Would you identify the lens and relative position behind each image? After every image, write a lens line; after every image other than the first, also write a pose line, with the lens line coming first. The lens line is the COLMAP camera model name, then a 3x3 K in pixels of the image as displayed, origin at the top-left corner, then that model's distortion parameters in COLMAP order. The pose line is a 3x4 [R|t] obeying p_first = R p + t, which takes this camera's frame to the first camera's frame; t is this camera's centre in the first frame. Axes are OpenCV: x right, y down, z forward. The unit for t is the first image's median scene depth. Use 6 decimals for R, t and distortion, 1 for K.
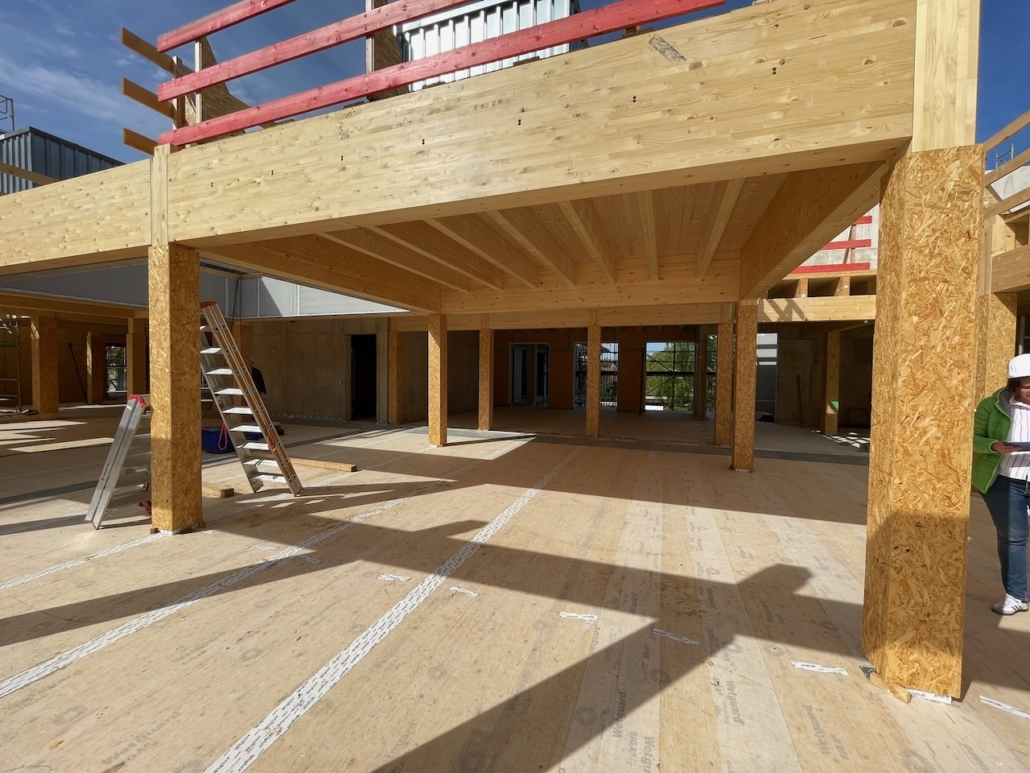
lens RADIAL K [[420.3, 0, 511.7], [0, 420.3, 379.5], [0, 0, 1]] dist [-0.003434, -0.000327]
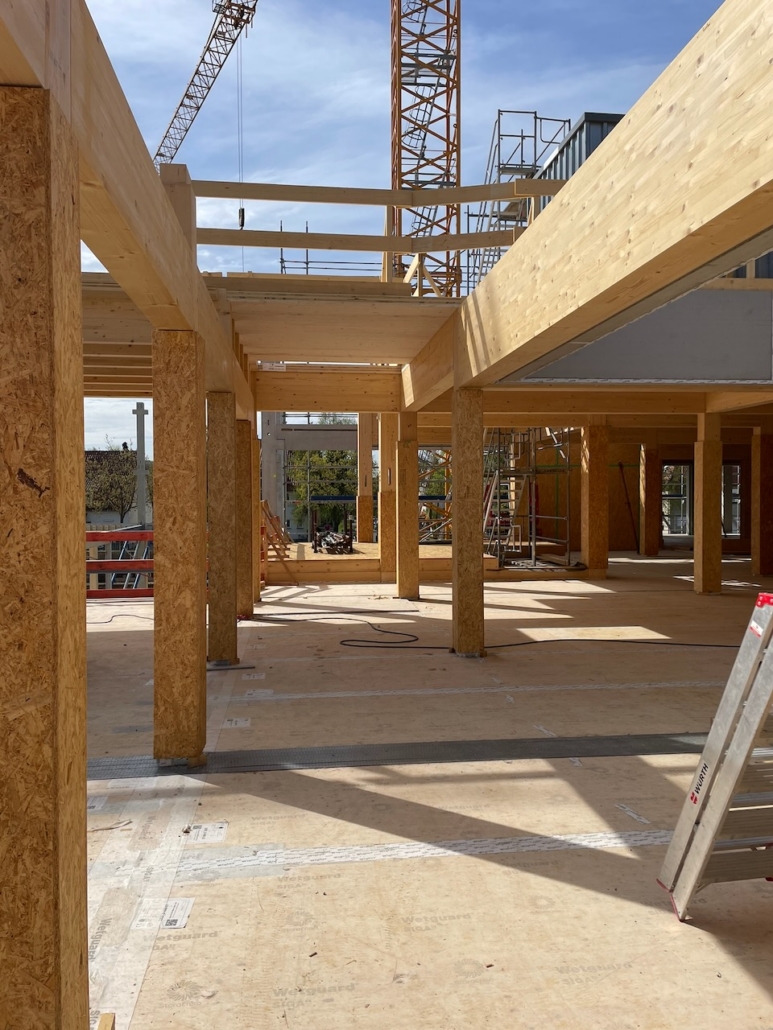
lens RADIAL K [[778.5, 0, 385.2], [0, 778.5, 510.5], [0, 0, 1]] dist [0.053932, 0.000921]
pose [[0.452044, 0.007416, -0.891965, -0.144026], [-0.014160, 0.999899, 0.001137, -0.009208], [0.891883, 0.012117, 0.452104, 0.129231]]
